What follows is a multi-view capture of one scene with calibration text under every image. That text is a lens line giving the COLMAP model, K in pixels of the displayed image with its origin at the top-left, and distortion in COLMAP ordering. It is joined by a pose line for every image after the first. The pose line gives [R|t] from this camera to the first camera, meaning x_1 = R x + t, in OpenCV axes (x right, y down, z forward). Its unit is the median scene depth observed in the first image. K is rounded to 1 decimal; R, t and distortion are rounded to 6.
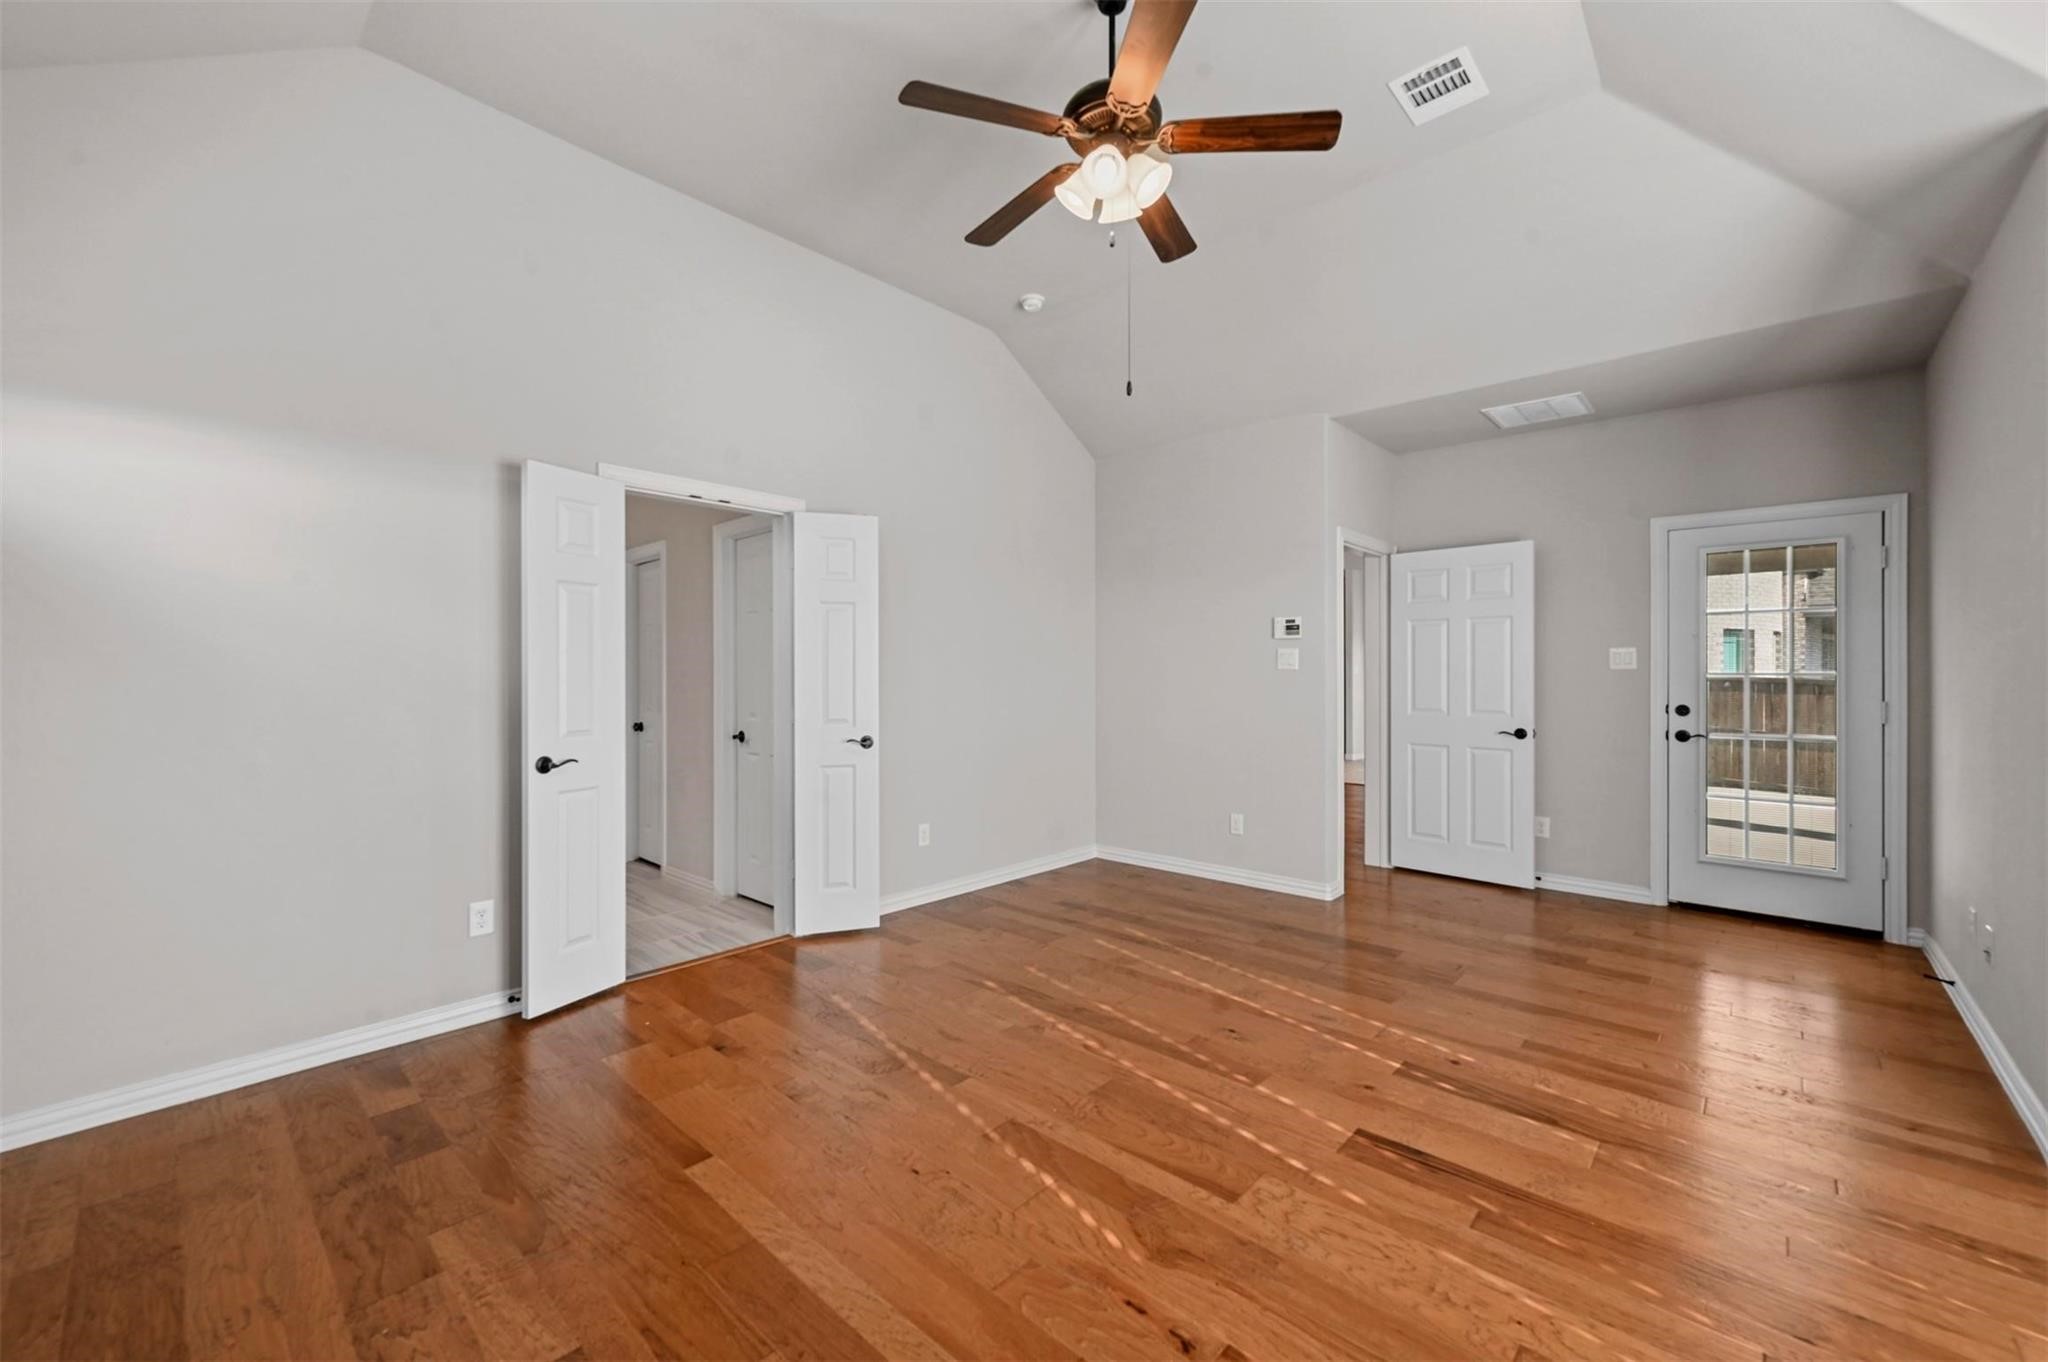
lens RADIAL K [[808.1, 0, 1024.2], [0, 808.1, 677.1], [0, 0, 1]] dist [-0.002601, -0.000411]
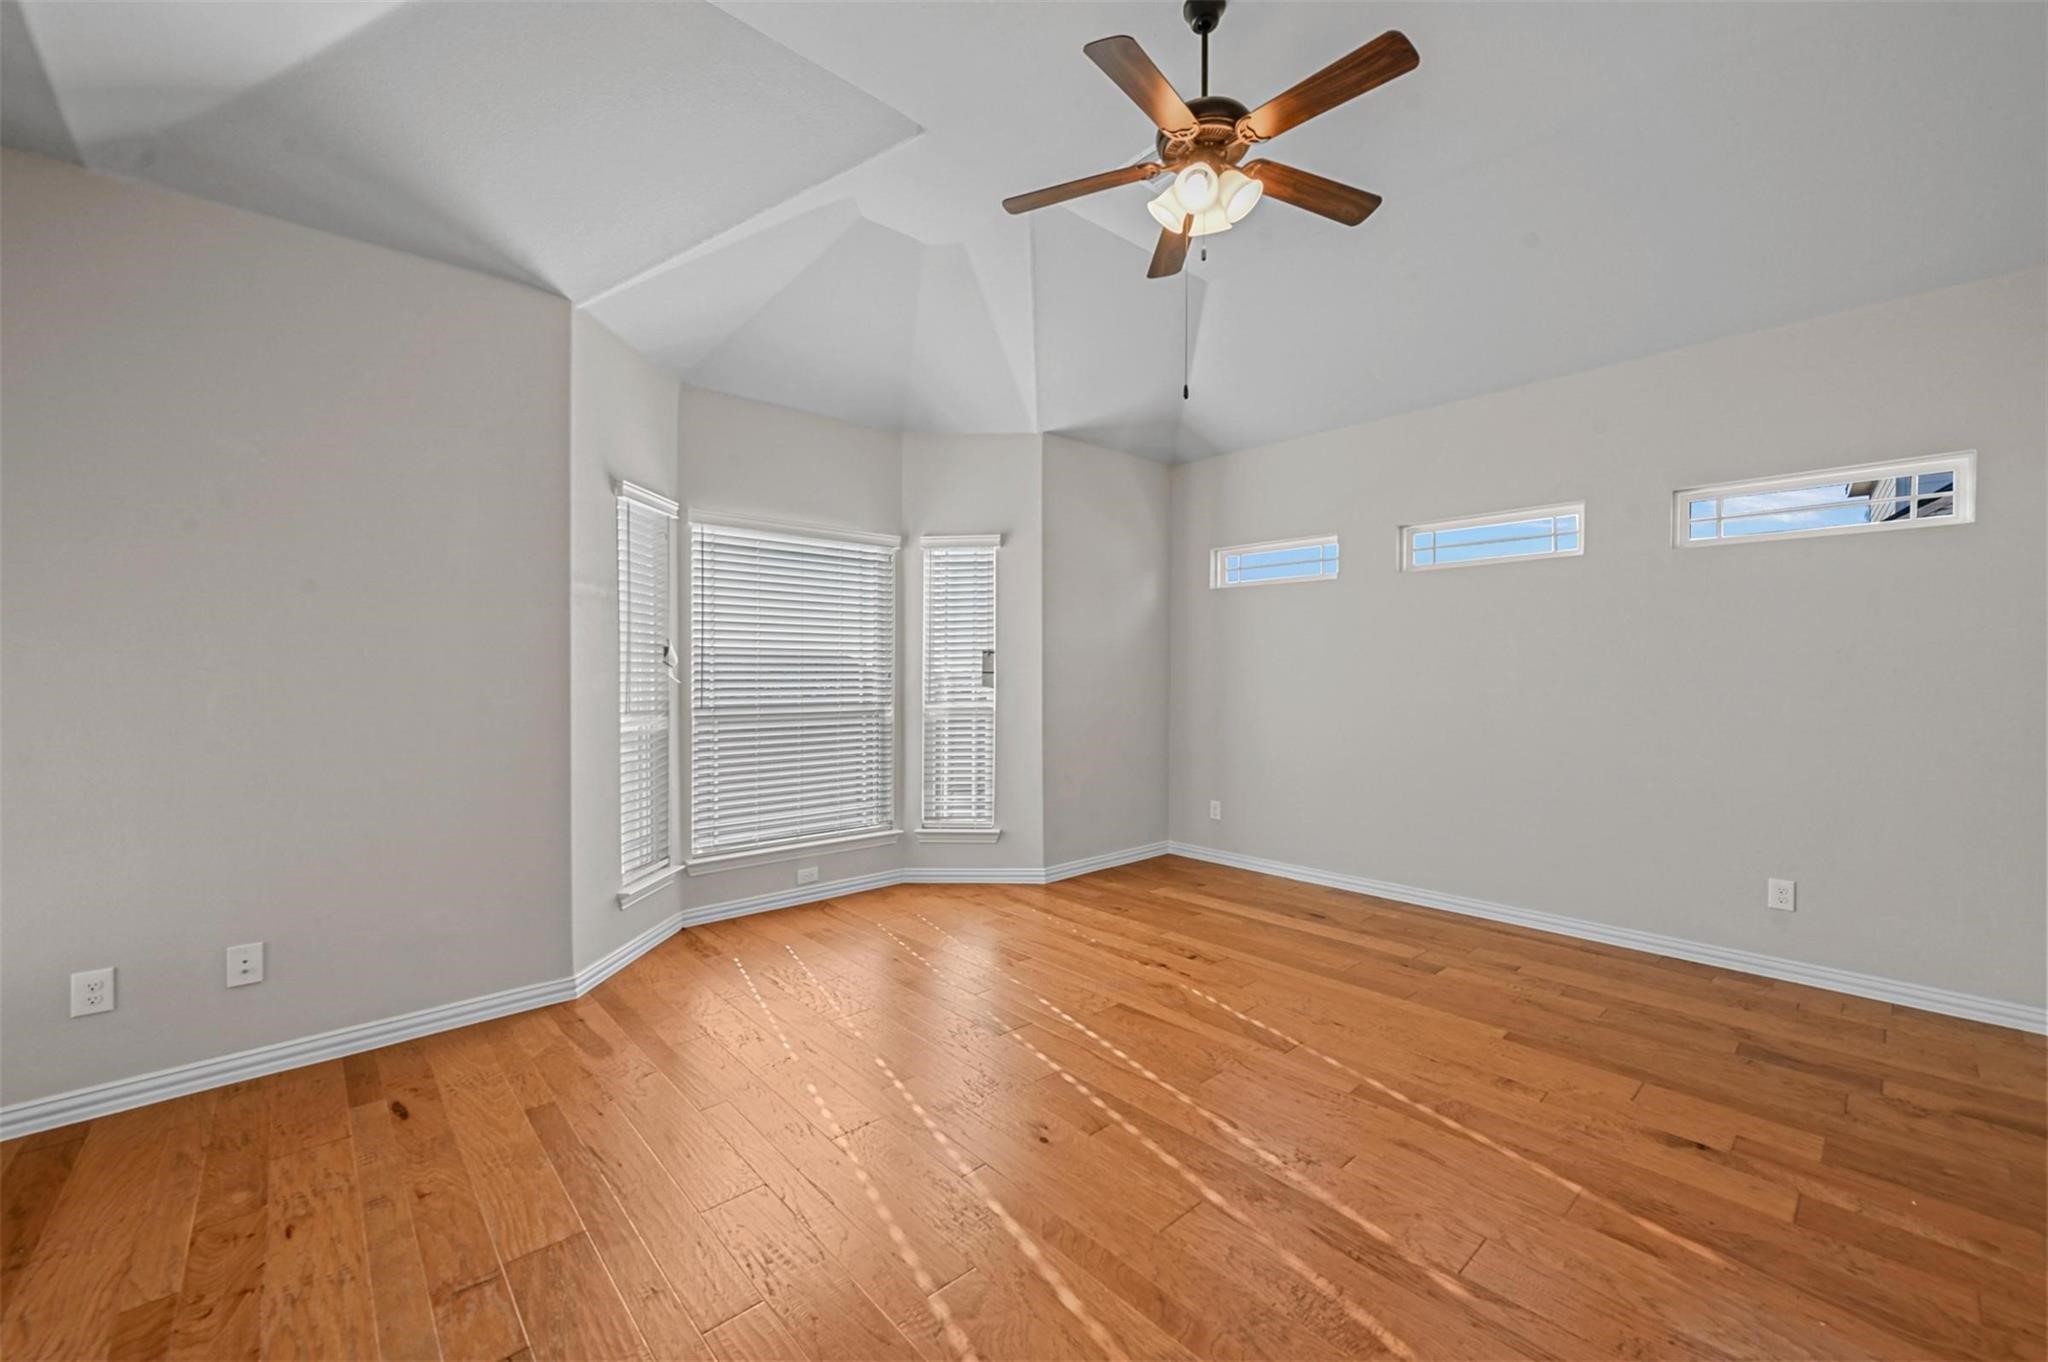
lens RADIAL K [[808.1, 0, 1023.9], [0, 808.1, 678.6], [0, 0, 1]] dist [-0.002601, -0.000411]
pose [[-0.995993, -0.002395, 0.089401, 0.237644], [-0.001795, 0.999975, 0.006793, -0.006290], [-0.089415, 0.006605, -0.995973, 2.012423]]
